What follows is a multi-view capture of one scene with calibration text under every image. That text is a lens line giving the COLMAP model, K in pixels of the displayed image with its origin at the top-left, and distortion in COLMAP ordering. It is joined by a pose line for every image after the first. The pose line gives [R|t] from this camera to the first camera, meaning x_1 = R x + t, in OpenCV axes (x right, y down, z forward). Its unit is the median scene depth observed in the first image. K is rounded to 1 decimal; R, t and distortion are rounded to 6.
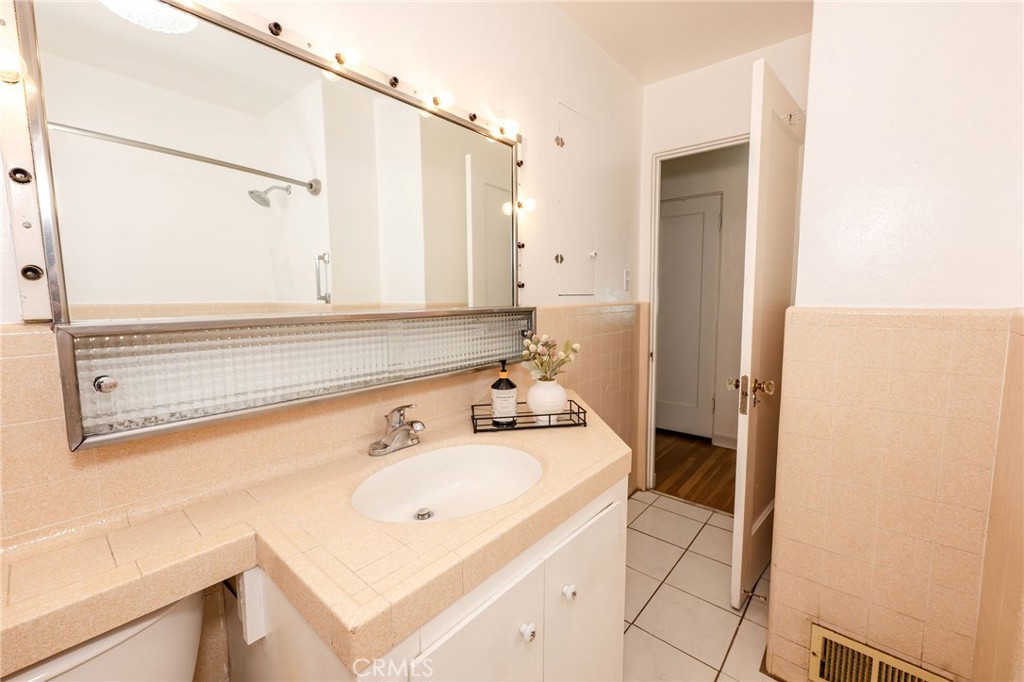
lens RADIAL K [[405.8, 0, 514.0], [0, 405.8, 341.0], [0, 0, 1]] dist [-0.002134, 0.000081]
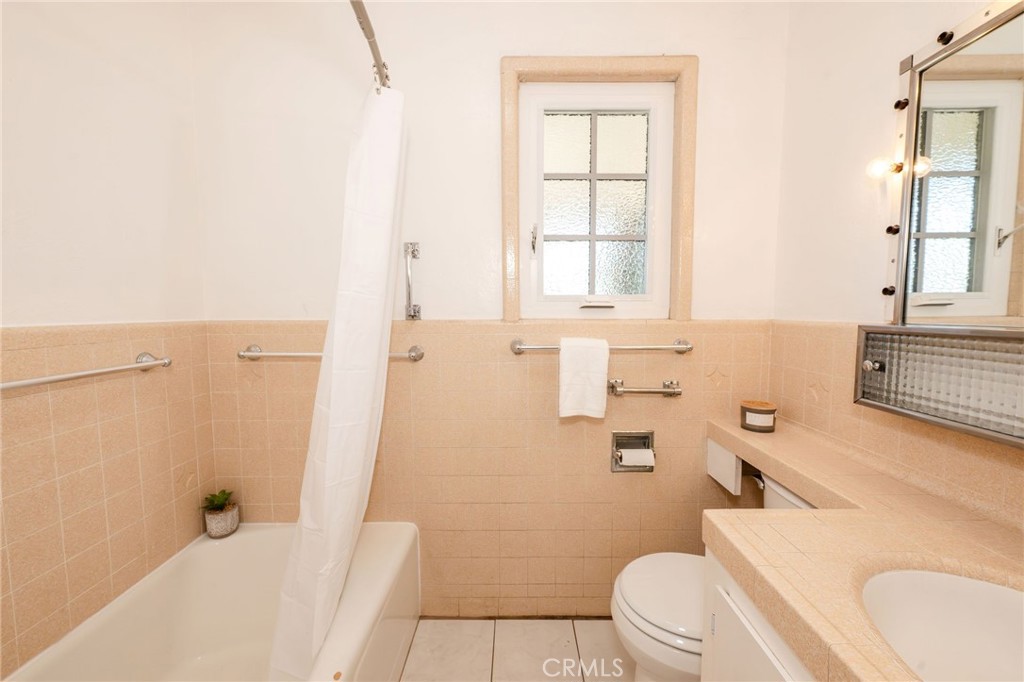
lens RADIAL K [[405.8, 0, 514.0], [0, 405.8, 341.0], [0, 0, 1]] dist [-0.002134, 0.000081]
pose [[-0.755048, 0.052653, -0.653552, 0.851493], [-0.064680, 0.985927, 0.154155, -0.116413], [0.652472, 0.158666, -0.741017, 1.133116]]
